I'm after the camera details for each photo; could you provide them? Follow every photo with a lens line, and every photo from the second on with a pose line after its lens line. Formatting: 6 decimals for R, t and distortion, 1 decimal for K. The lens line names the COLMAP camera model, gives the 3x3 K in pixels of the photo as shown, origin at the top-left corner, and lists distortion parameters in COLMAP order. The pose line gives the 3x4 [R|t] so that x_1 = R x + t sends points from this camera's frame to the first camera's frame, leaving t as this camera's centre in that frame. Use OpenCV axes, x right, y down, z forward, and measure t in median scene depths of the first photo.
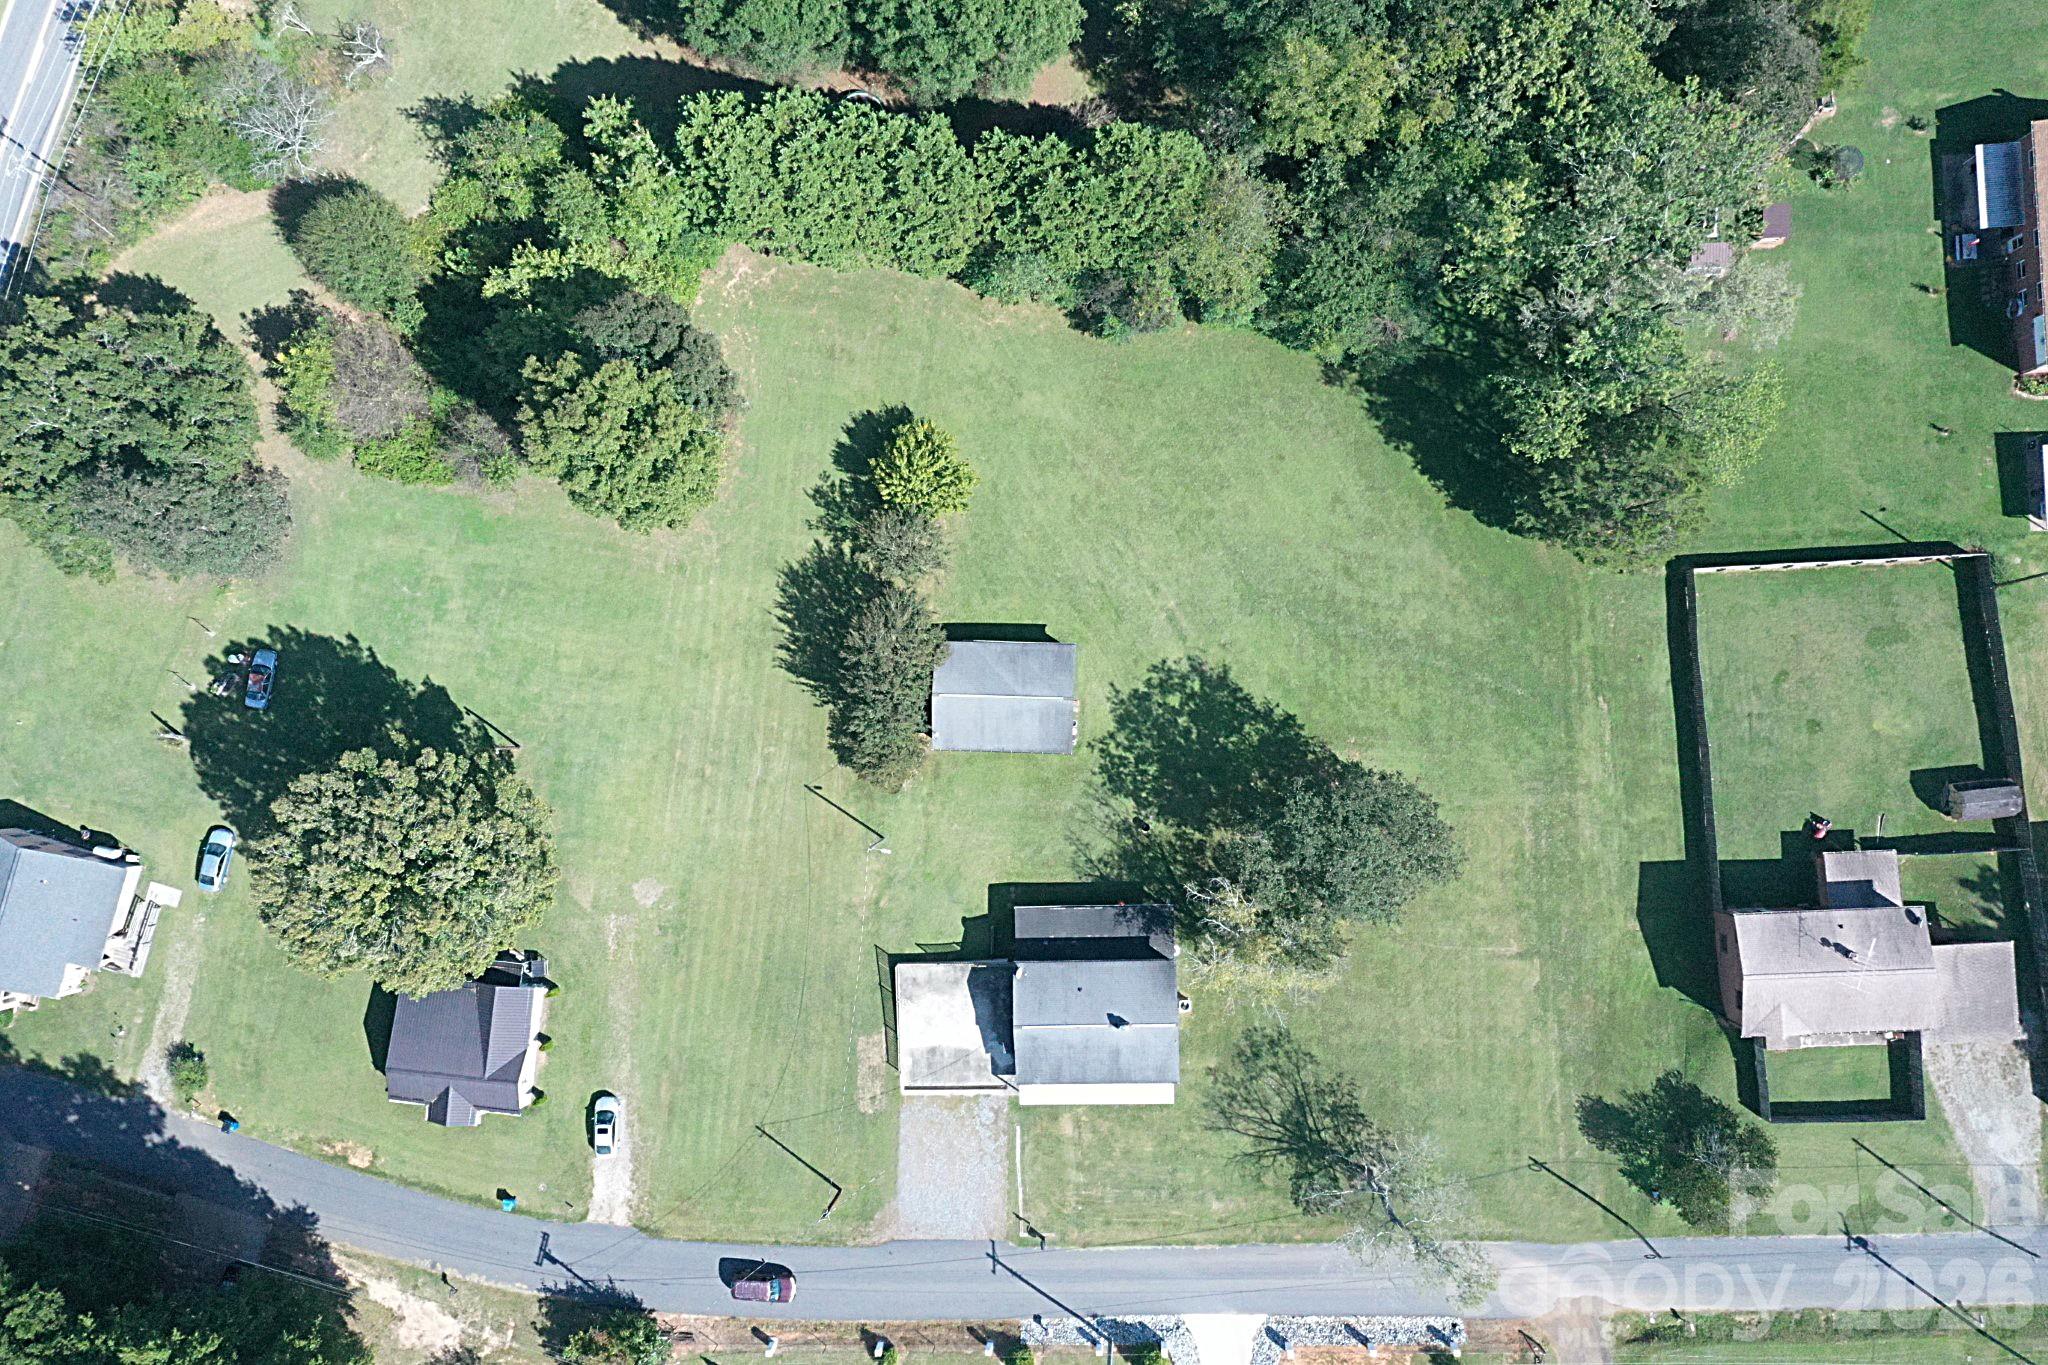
lens RADIAL K [[1624.7, 0, 1024.0], [0, 1624.7, 682.5], [0, 0, 1]] dist [0.004989, 0.000028]
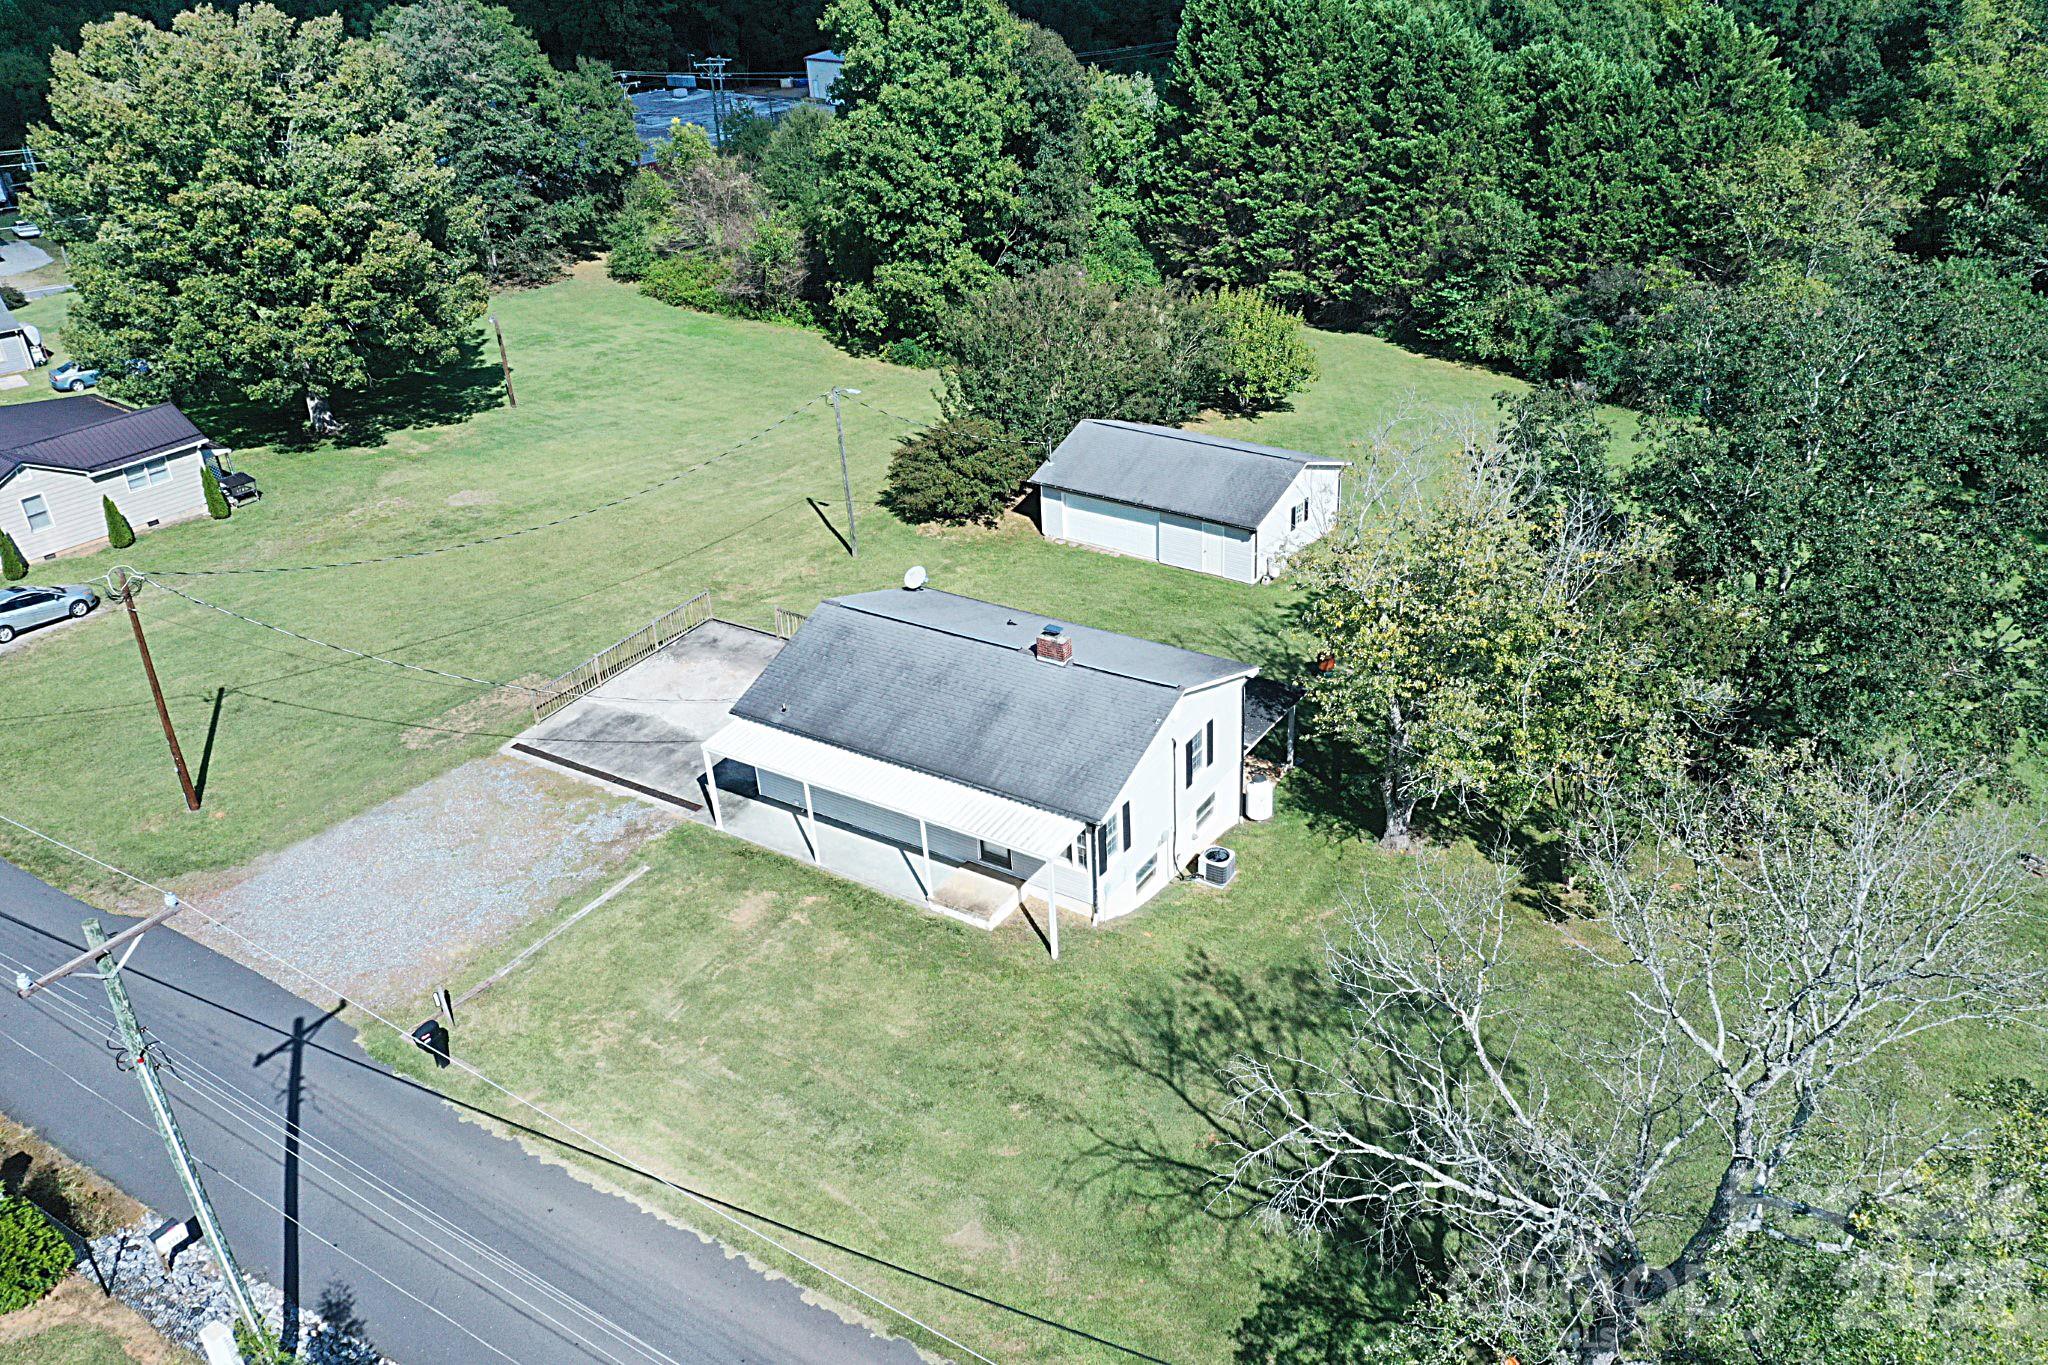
lens RADIAL K [[1627.9, 0, 1024.0], [0, 1627.9, 682.5], [0, 0, 1]] dist [-0.056844, 0.141506]
pose [[0.828632, 0.279043, -0.485288, 0.225326], [-0.559478, 0.441911, -0.701212, 0.456169], [0.018786, 0.852555, 0.522300, 0.777328]]
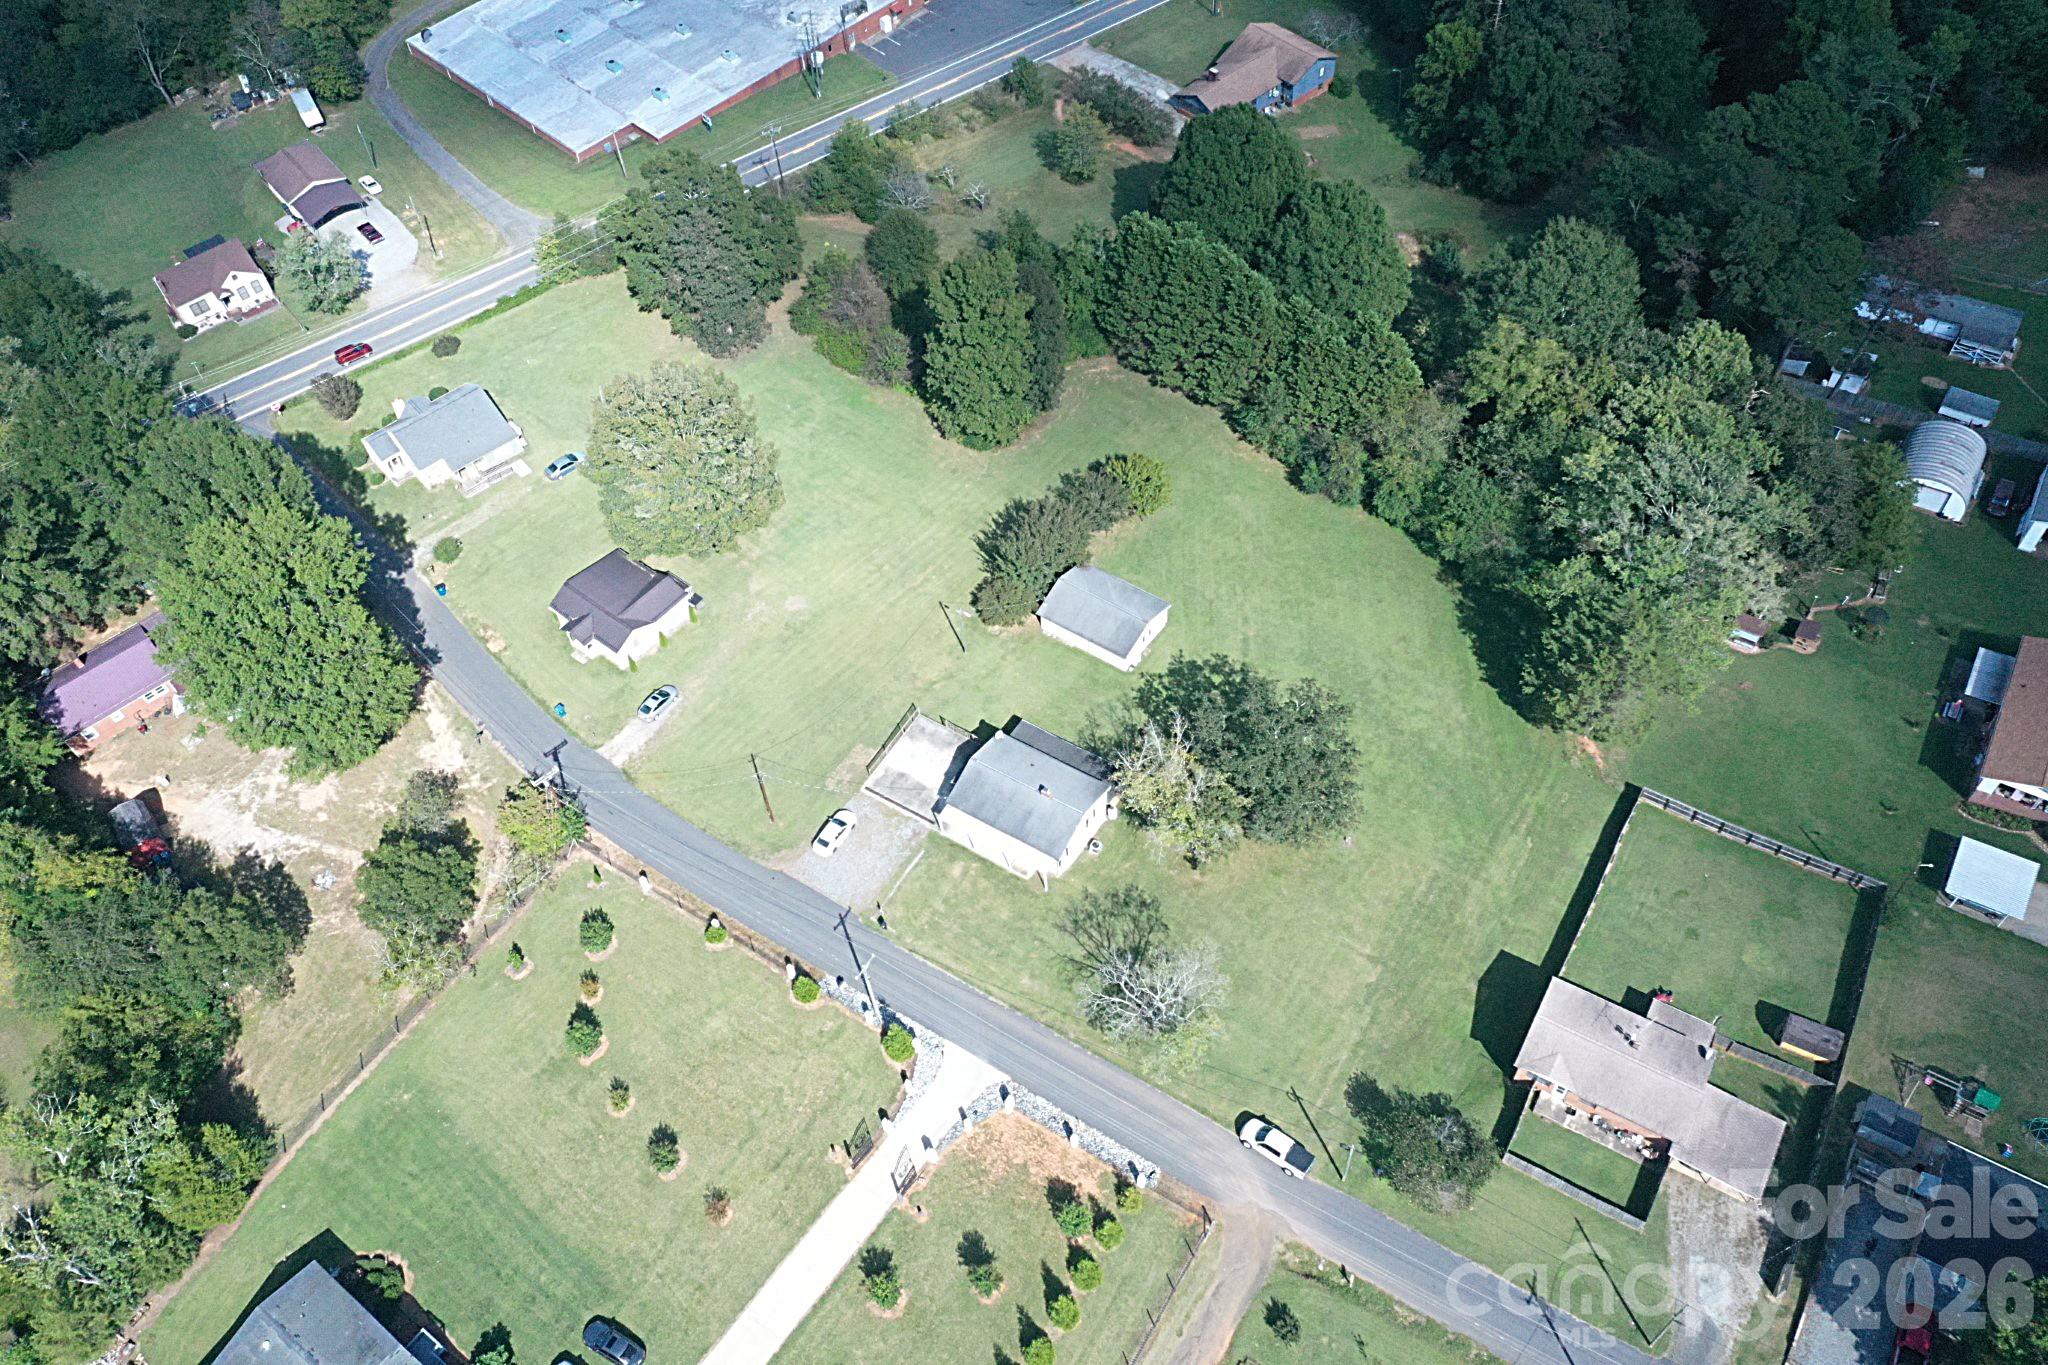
lens RADIAL K [[1627.9, 0, 1024.0], [0, 1627.9, 682.5], [0, 0, 1]] dist [-0.056844, 0.141506]
pose [[0.832565, 0.450641, -0.322115, 0.382724], [-0.553684, 0.694247, -0.459842, 0.689649], [0.016404, 0.561199, 0.827518, -0.050569]]
